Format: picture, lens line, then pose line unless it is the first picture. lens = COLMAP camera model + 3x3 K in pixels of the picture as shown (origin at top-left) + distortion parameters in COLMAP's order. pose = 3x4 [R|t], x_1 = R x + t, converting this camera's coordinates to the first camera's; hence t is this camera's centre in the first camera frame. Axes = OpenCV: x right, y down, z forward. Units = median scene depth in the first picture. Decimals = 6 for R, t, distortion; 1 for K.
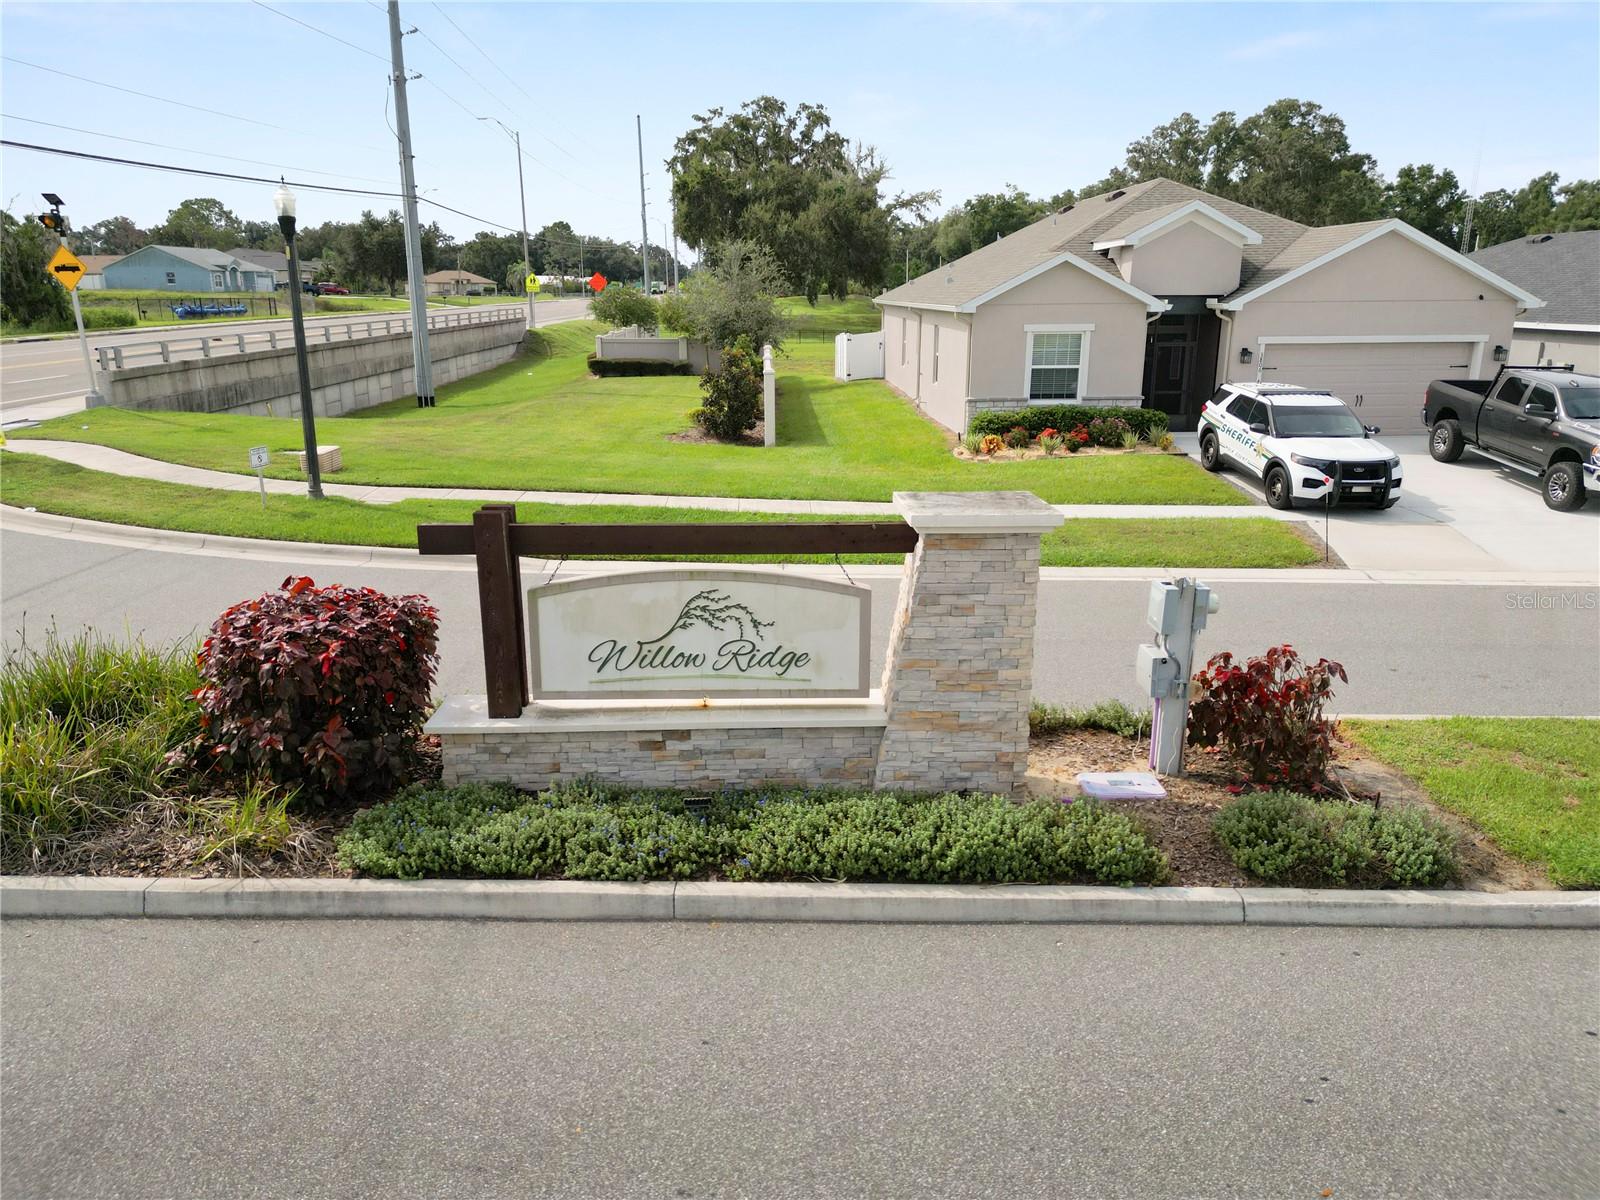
lens RADIAL K [[1129.7, 0, 800.0], [0, 1129.7, 600.0], [0, 0, 1]] dist [0.087397, -0.093352]
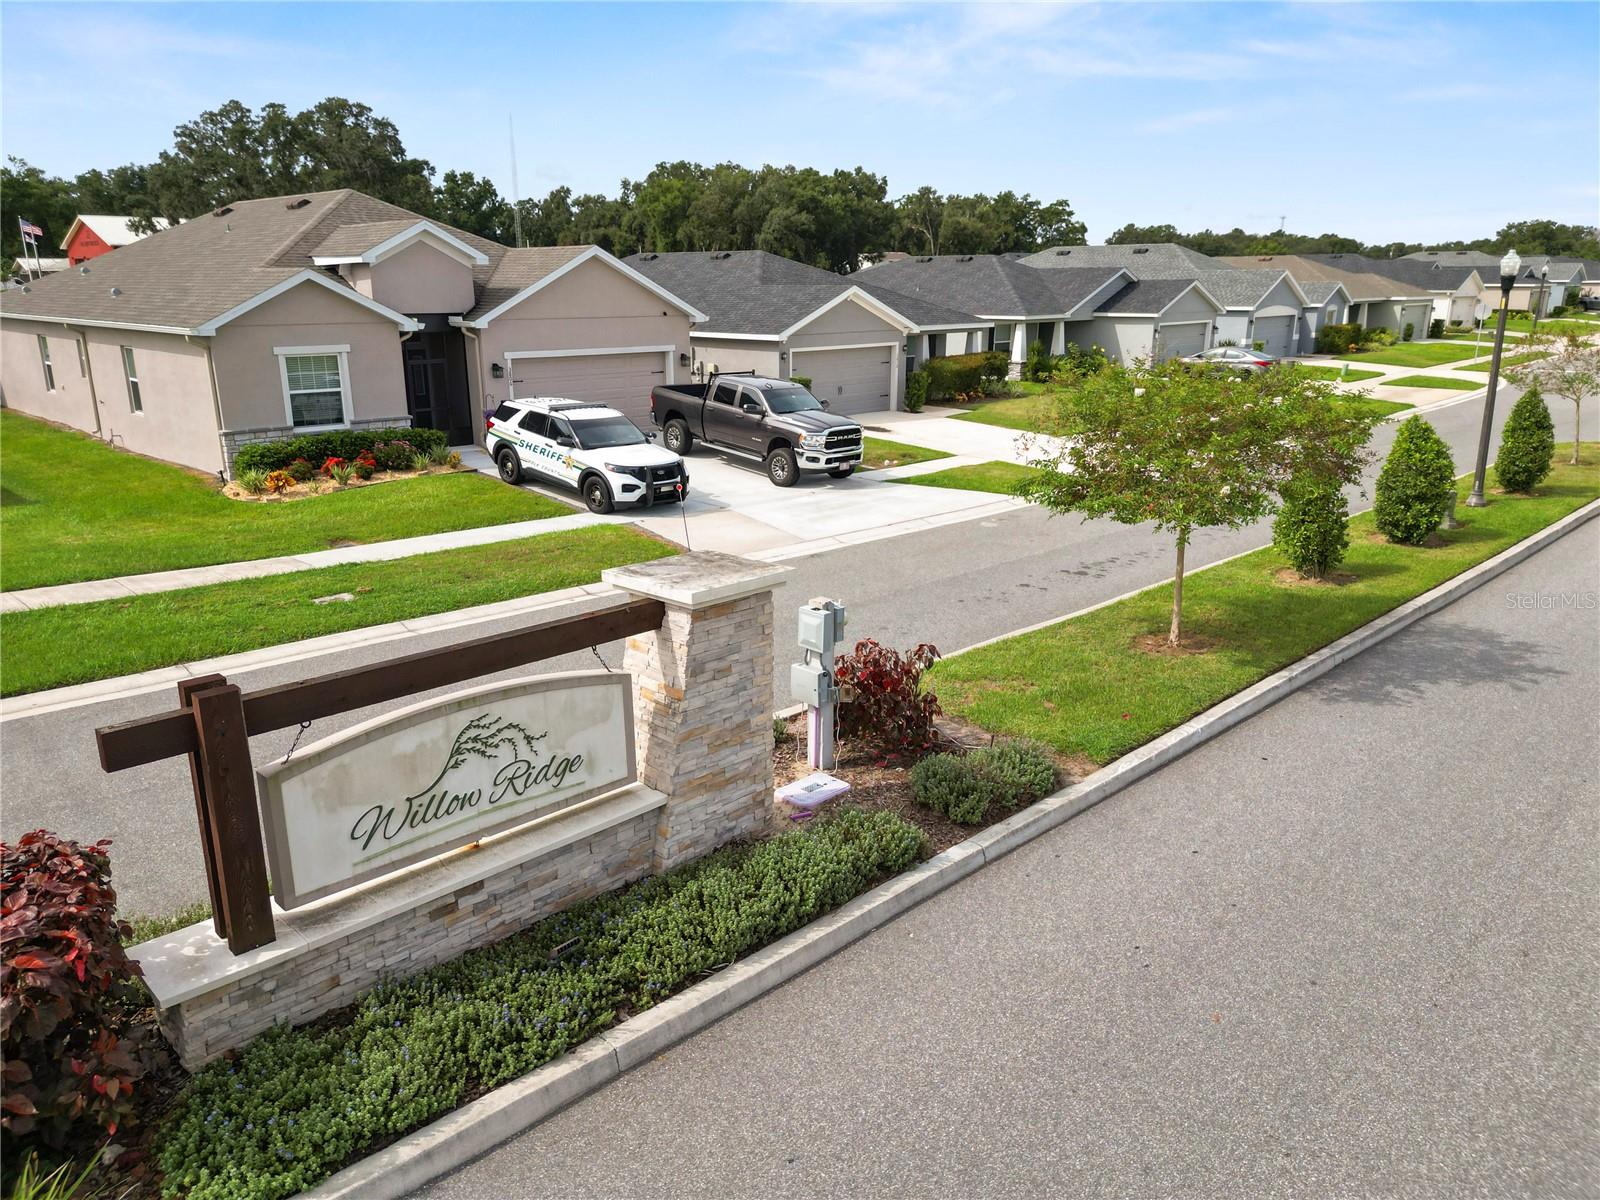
lens RADIAL K [[1129.7, 0, 800.0], [0, 1129.7, 600.0], [0, 0, 1]] dist [0.087397, -0.093352]
pose [[0.720477, -0.188143, 0.667469, -0.156802], [0.183098, 0.979949, 0.078583, -0.040312], [-0.668870, 0.065595, 0.740479, 0.054186]]
